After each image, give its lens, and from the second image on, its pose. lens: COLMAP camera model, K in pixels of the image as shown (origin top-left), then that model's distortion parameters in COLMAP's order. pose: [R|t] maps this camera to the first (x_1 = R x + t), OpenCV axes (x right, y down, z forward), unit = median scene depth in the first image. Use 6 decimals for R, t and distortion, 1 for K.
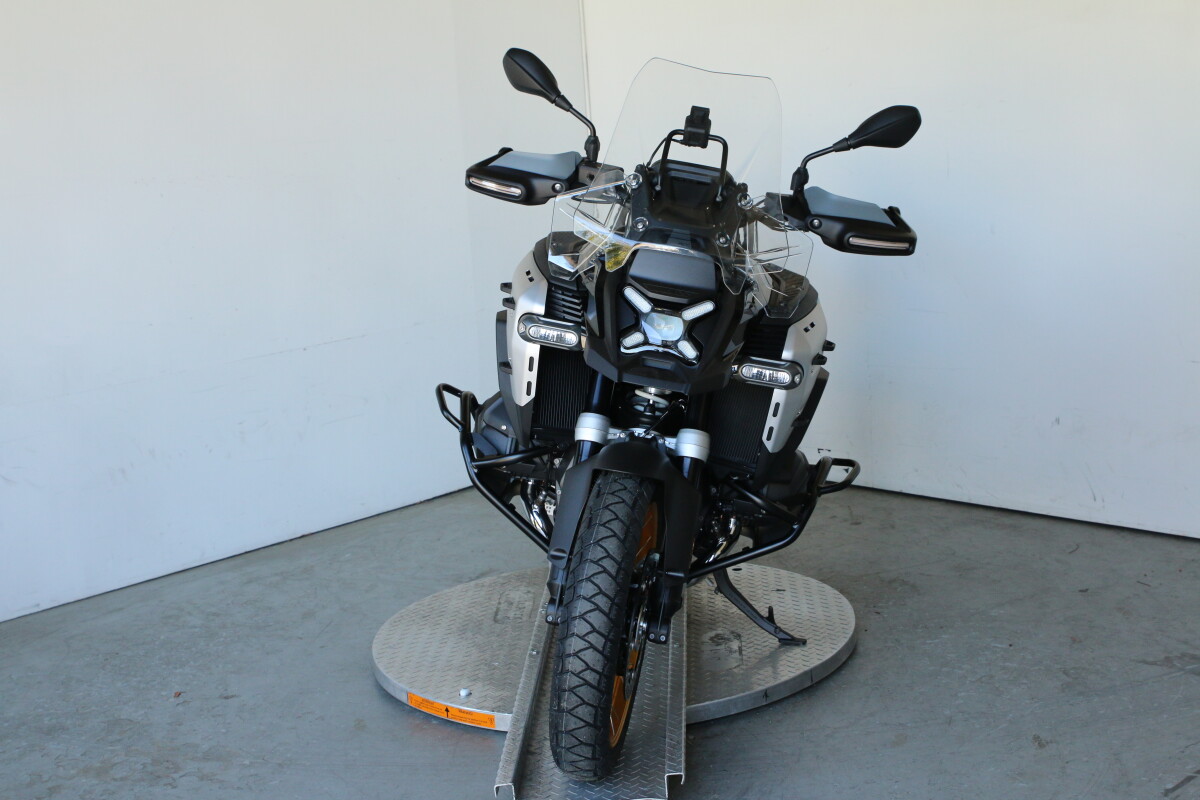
lens RADIAL K [[1839.5, 0, 600.0], [0, 1839.5, 400.0], [0, 0, 1]] dist [-0.047351, 0.077247]
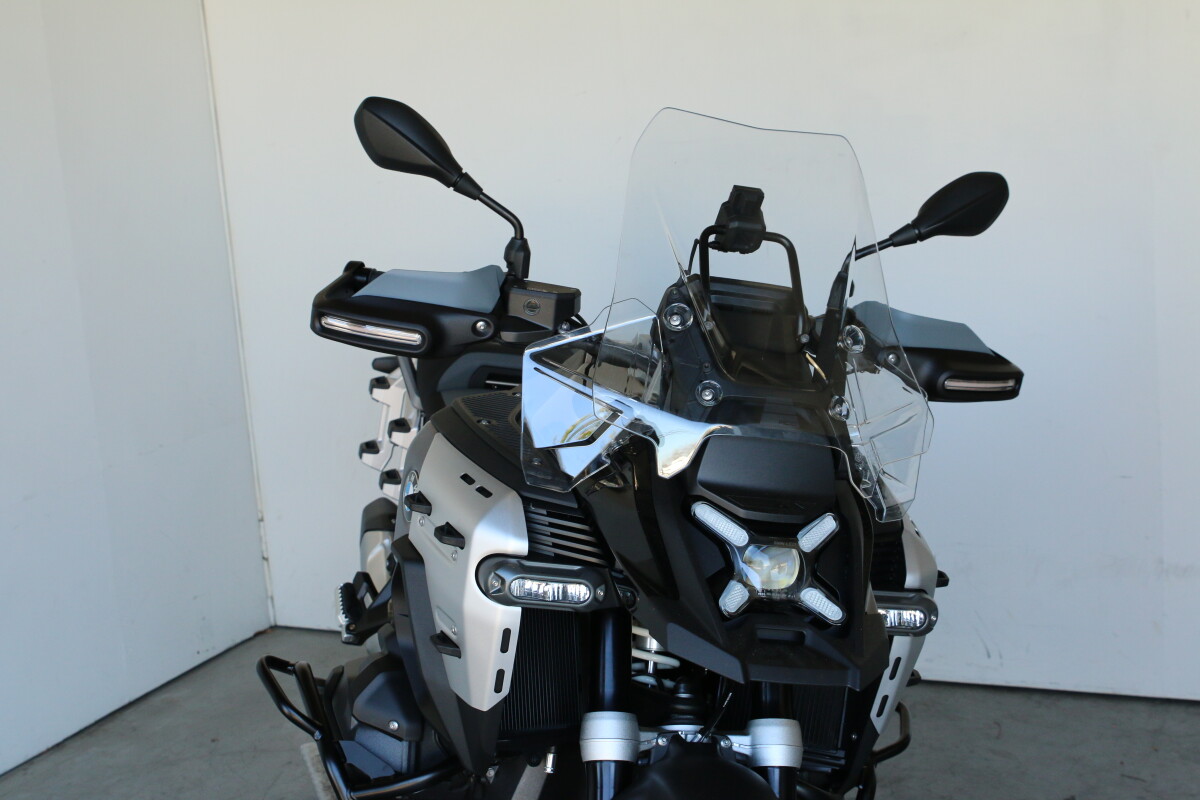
lens RADIAL K [[1839.5, 0, 600.0], [0, 1839.5, 400.0], [0, 0, 1]] dist [-0.047351, 0.077247]
pose [[0.943127, -0.074616, 0.323950, -0.190649], [0.082638, 0.996518, -0.011055, -0.085911], [-0.321997, 0.037196, 0.946010, 0.440513]]
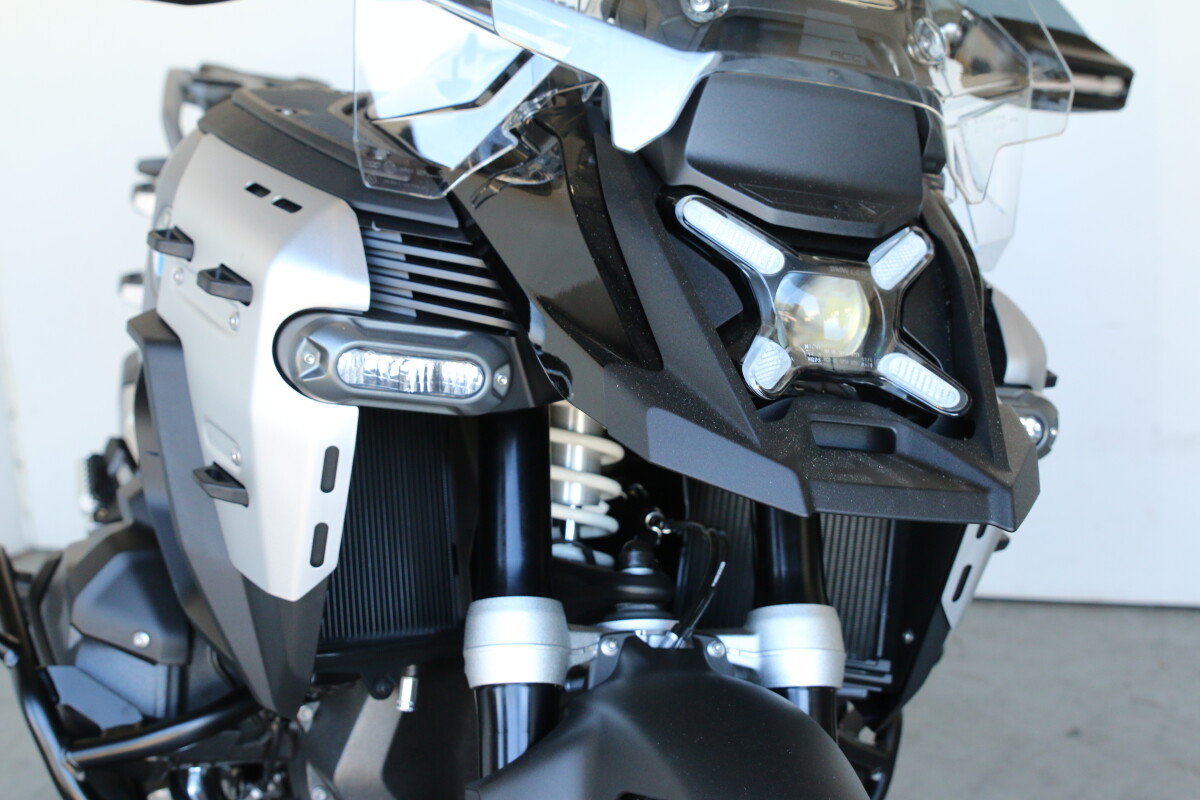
lens RADIAL K [[1839.5, 0, 600.0], [0, 1839.5, 400.0], [0, 0, 1]] dist [-0.047351, 0.077247]
pose [[0.904774, -0.094687, 0.415233, -0.125498], [0.092903, 0.995373, 0.024546, -0.034881], [-0.415635, 0.016368, 0.909384, 0.691207]]
